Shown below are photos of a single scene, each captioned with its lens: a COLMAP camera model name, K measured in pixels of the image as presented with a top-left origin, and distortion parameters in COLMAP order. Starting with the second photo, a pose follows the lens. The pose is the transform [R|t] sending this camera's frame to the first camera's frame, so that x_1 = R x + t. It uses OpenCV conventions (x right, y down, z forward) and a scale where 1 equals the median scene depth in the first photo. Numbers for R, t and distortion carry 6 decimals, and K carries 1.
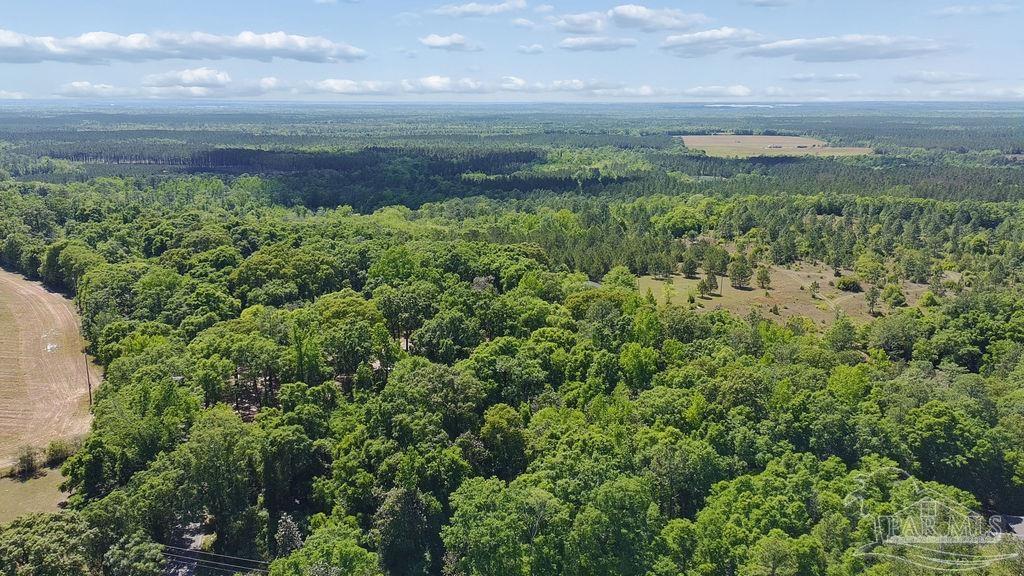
lens RADIAL K [[788.8, 0, 520.2], [0, 788.8, 276.0], [0, 0, 1]] dist [0.086124, -0.091430]
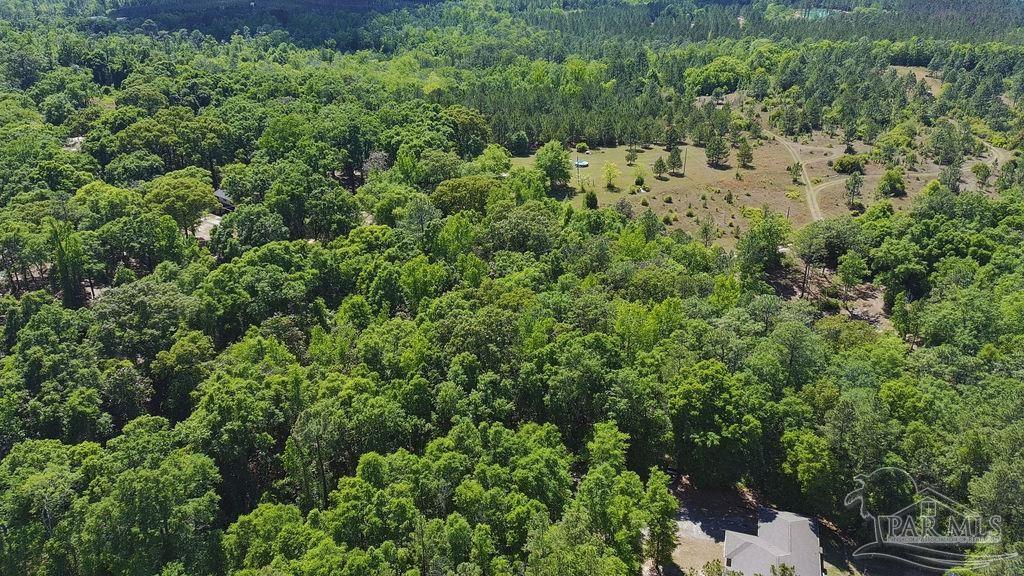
lens RADIAL K [[788.8, 0, 520.2], [0, 788.8, 276.0], [0, 0, 1]] dist [0.086124, -0.091430]
pose [[0.983967, 0.059166, -0.168252, 0.245256], [-0.023291, 0.977920, 0.207677, -0.047166], [0.176825, -0.200428, 0.963619, 0.115756]]
